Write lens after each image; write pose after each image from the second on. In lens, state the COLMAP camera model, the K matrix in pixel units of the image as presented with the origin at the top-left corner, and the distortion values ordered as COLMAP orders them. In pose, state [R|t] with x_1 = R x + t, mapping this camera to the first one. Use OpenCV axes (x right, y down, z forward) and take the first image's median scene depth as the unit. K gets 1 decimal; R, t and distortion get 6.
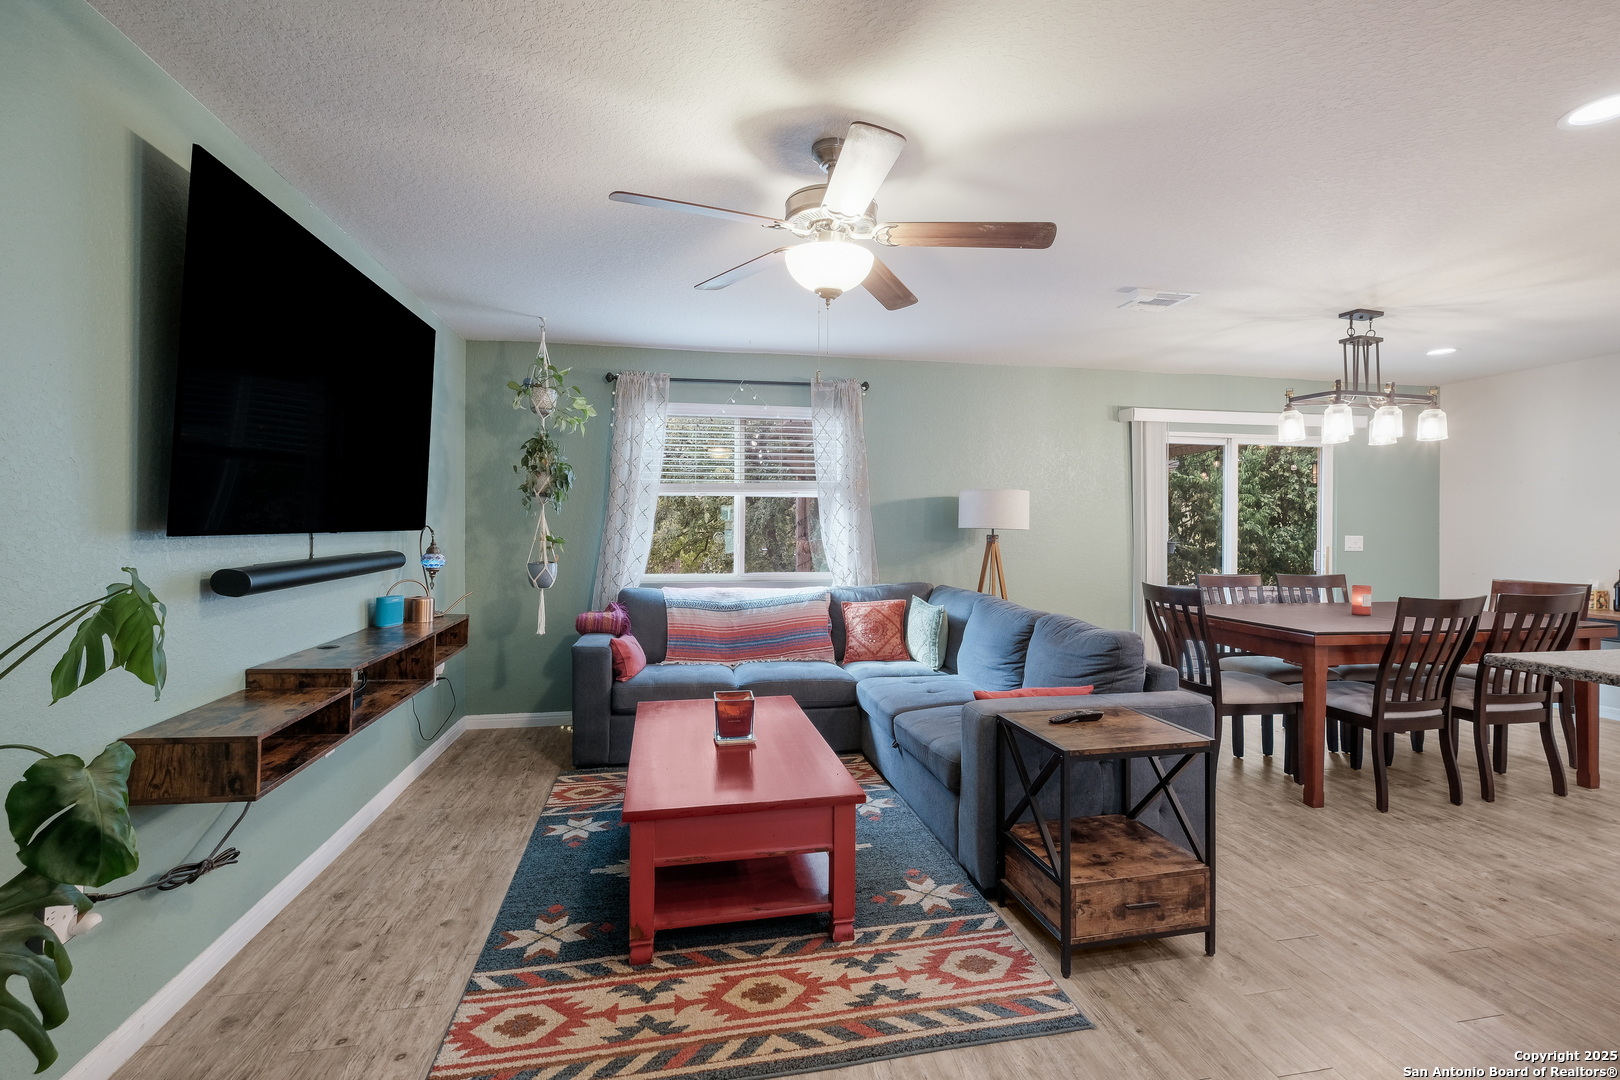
lens RADIAL K [[699.4, 0, 806.5], [0, 699.4, 531.1], [0, 0, 1]] dist [0.001322, 0.000443]
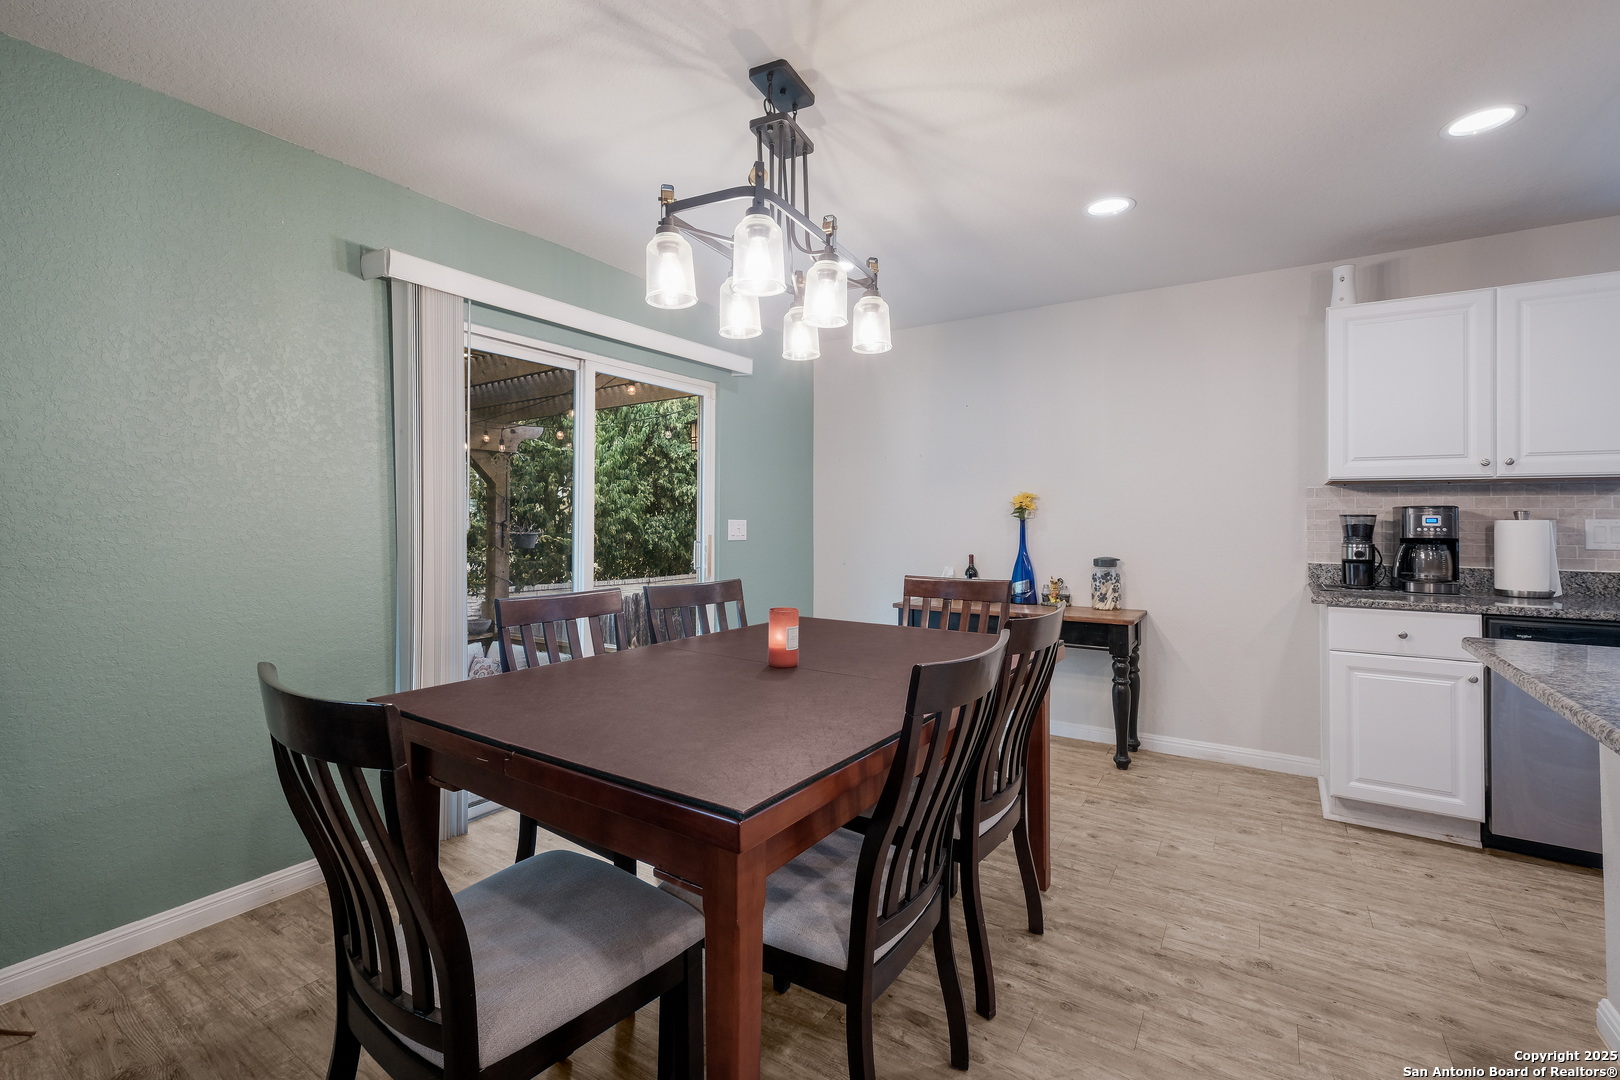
lens RADIAL K [[699.4, 0, 802.4], [0, 699.4, 516.2], [0, 0, 1]] dist [0.001322, 0.000443]
pose [[0.694917, 0.002756, 0.719085, 0.506447], [0.004460, 0.999957, -0.008143, 0.014923], [-0.719077, 0.008866, 0.694874, 0.742069]]
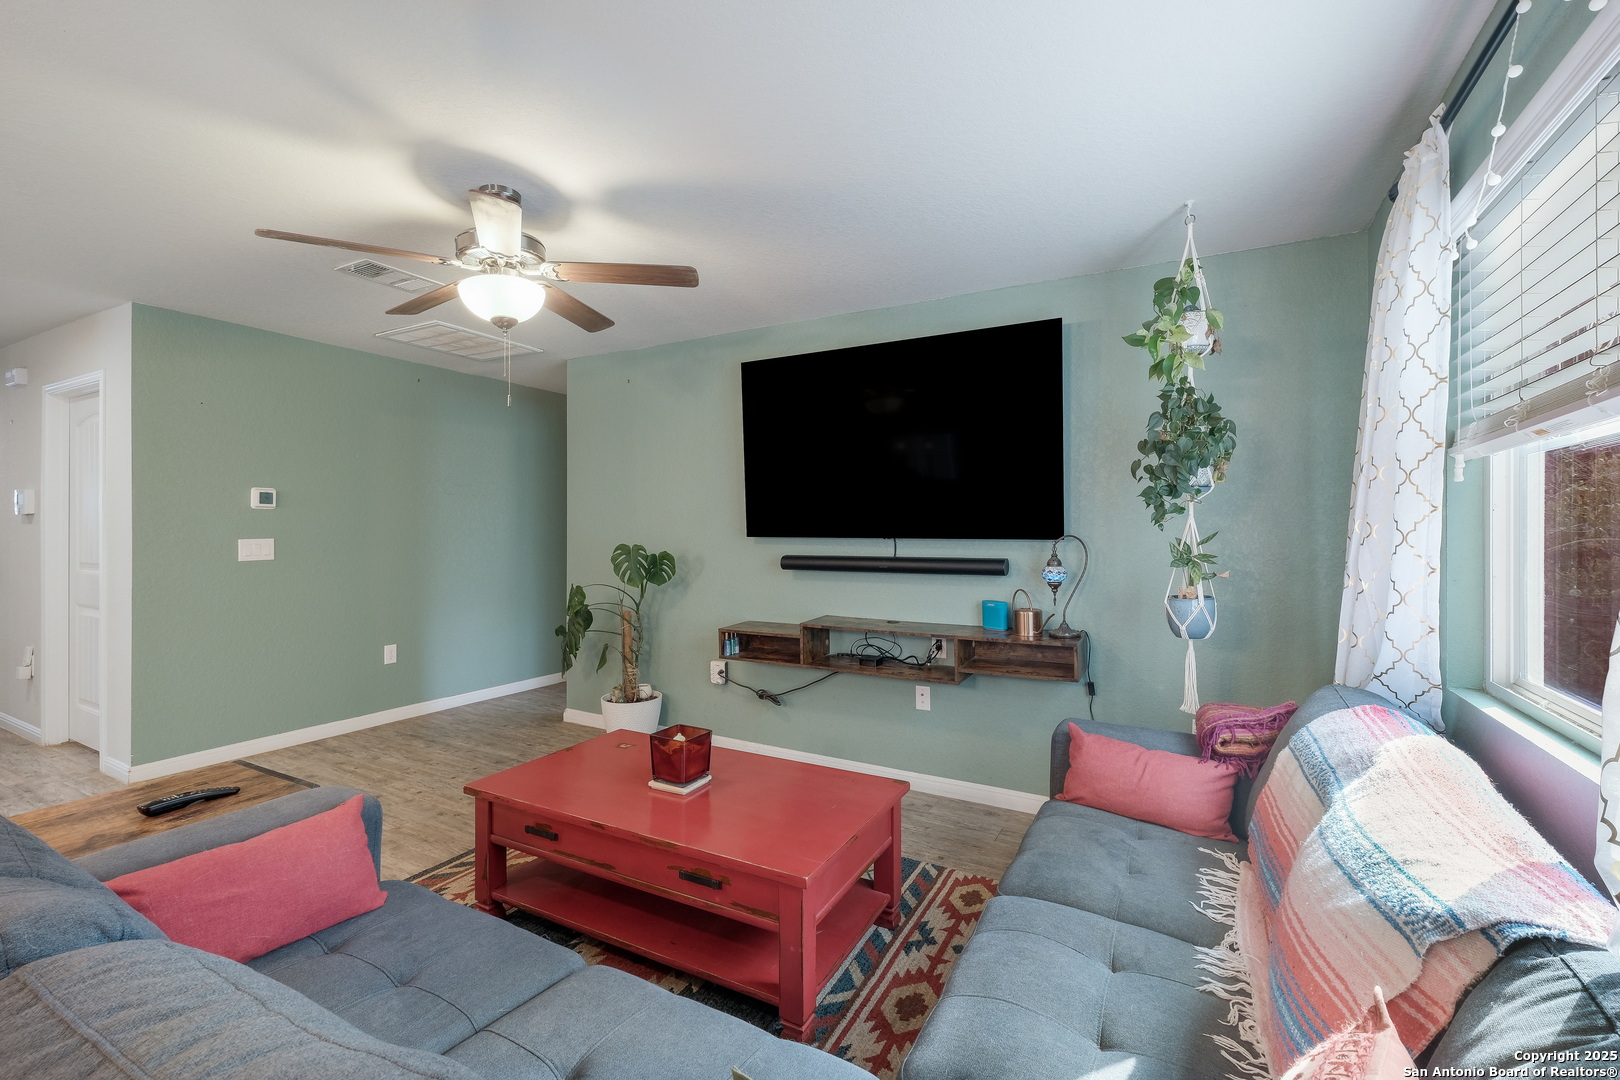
lens RADIAL K [[699.4, 0, 804.7], [0, 699.4, 527.0], [0, 0, 1]] dist [0.001322, 0.000443]
pose [[-0.638568, -0.004131, -0.769554, 0.383113], [-0.011579, 0.999924, 0.004241, -0.019038], [0.769478, 0.011619, -0.638568, 1.380203]]
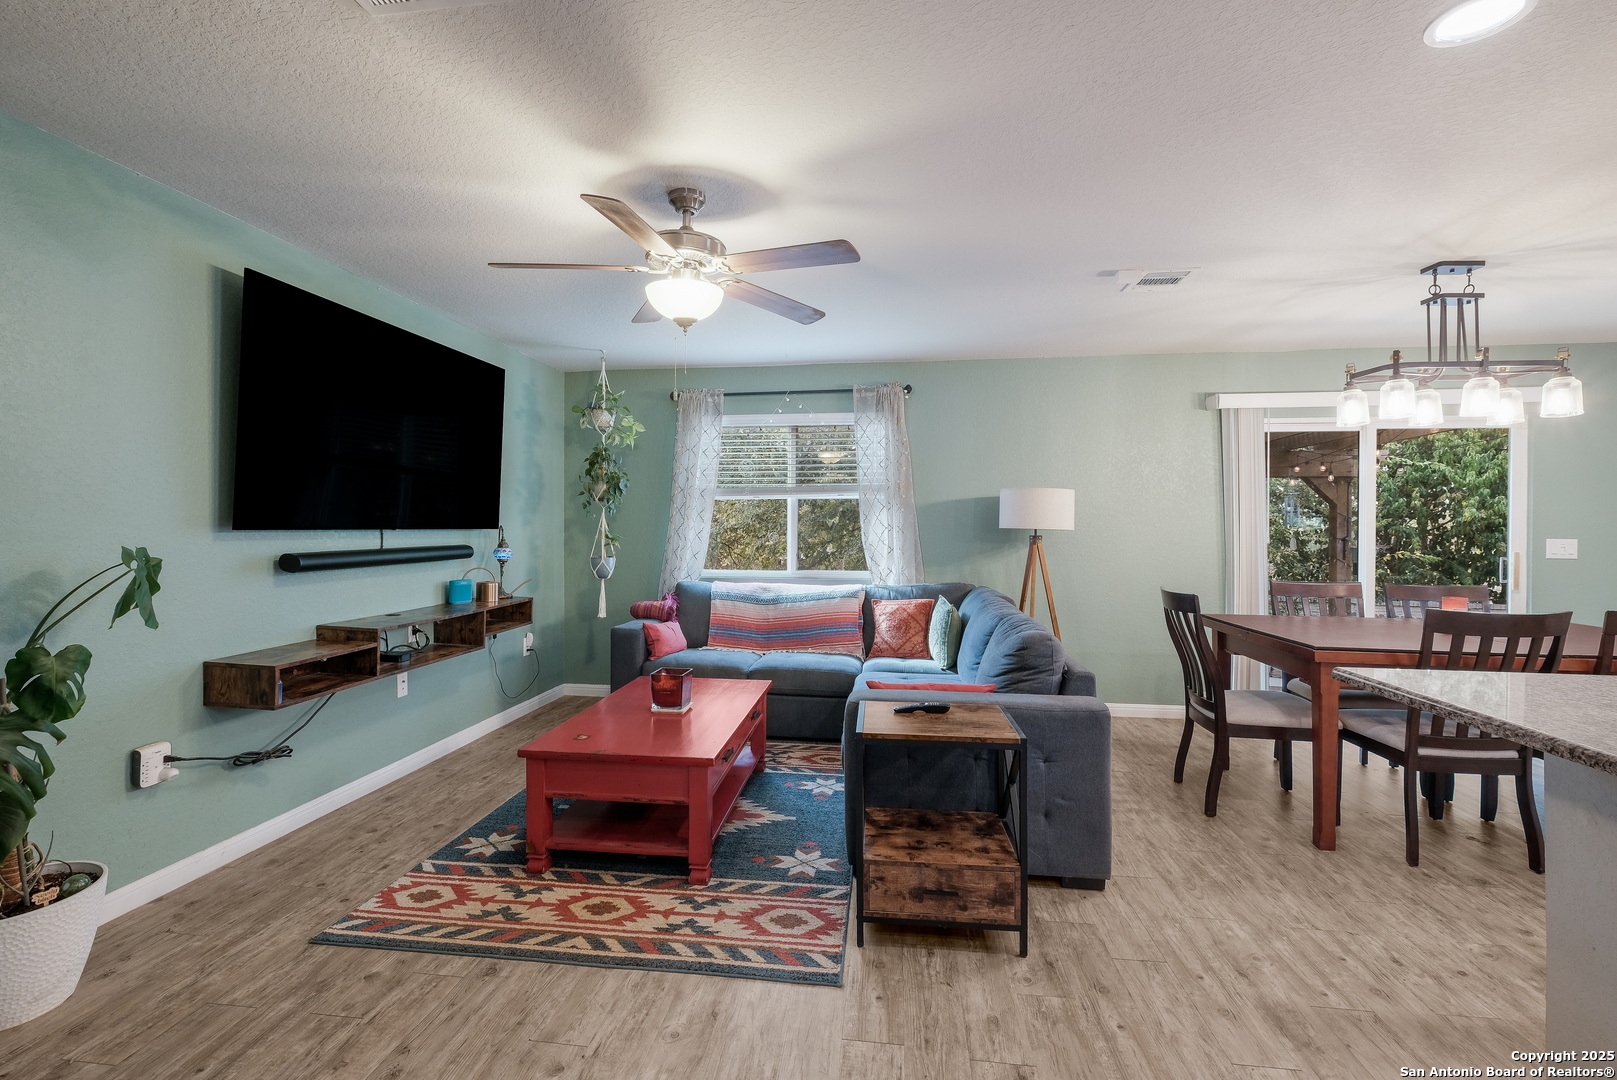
lens RADIAL K [[700.7, 0, 801.3], [0, 700.7, 535.8], [0, 0, 1]] dist [0.002337, -0.001089]
pose [[0.948975, 0.003398, -0.315334, 0.384123], [-0.003095, 0.999994, 0.001461, 0.007633], [0.315337, -0.000410, 0.948980, -0.024400]]
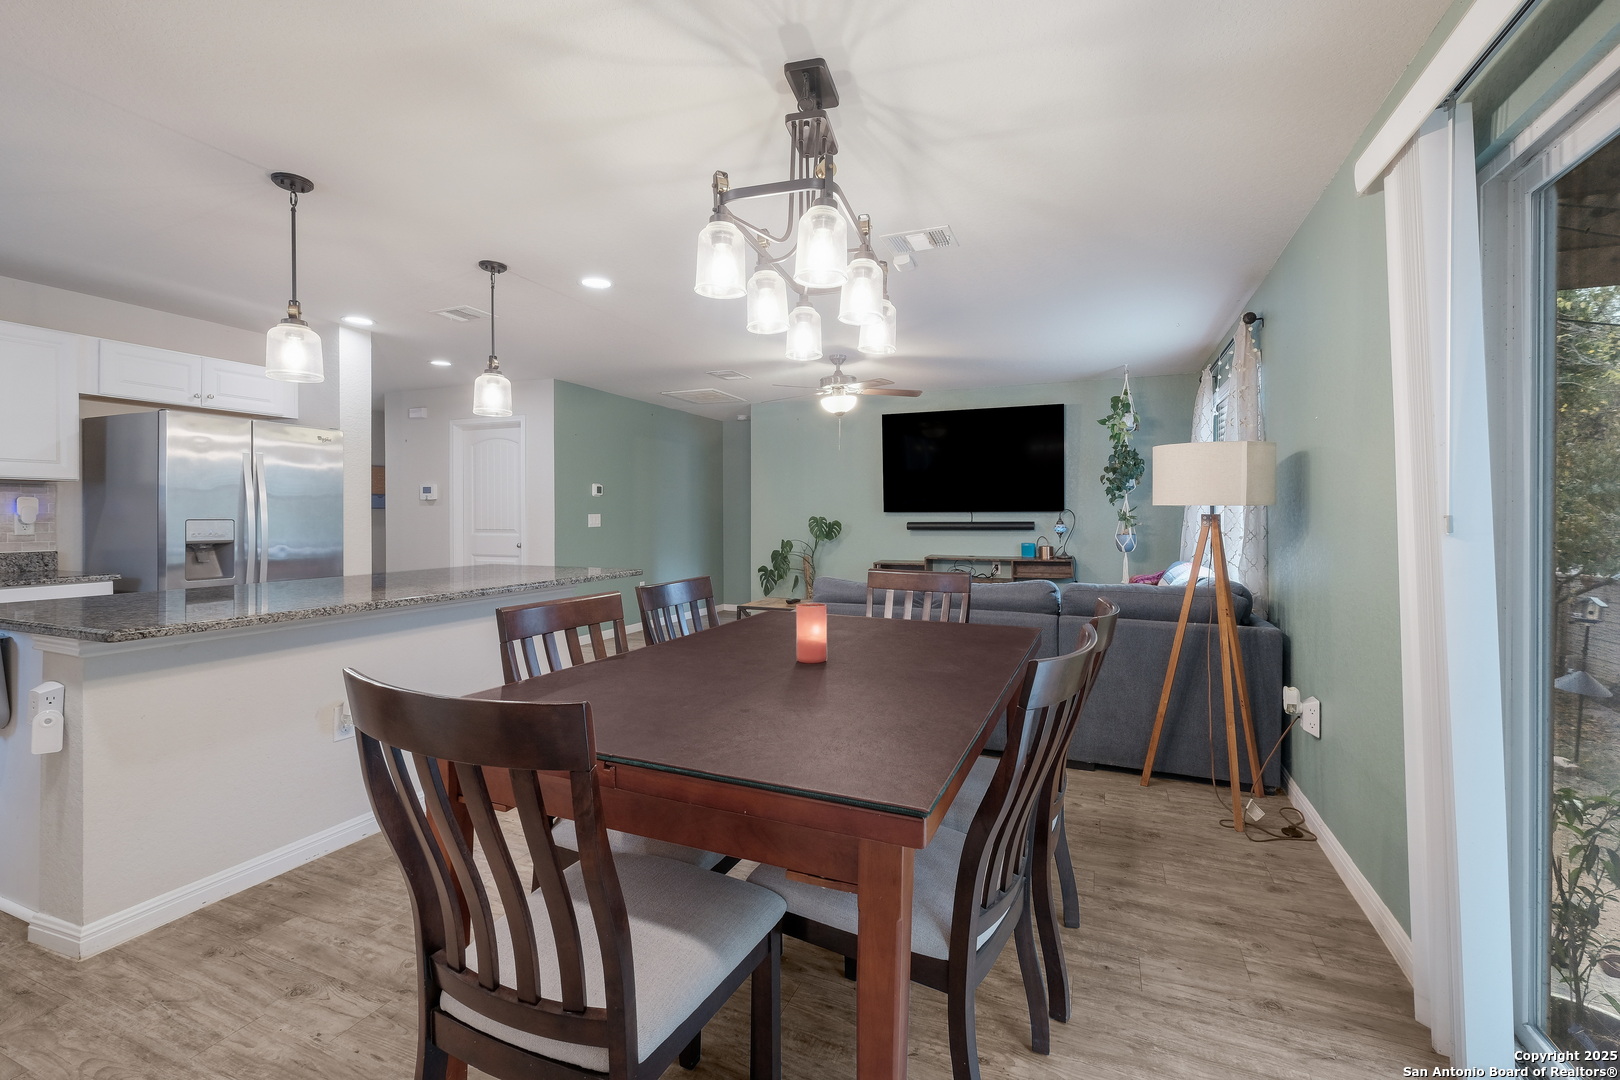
lens RADIAL K [[699.4, 0, 799.9], [0, 699.4, 526.0], [0, 0, 1]] dist [0.001322, 0.000443]
pose [[-0.555618, 0.008276, -0.831397, 1.453451], [-0.010251, 0.999806, 0.016803, 0.012562], [0.831375, 0.017859, -0.555425, 1.514887]]
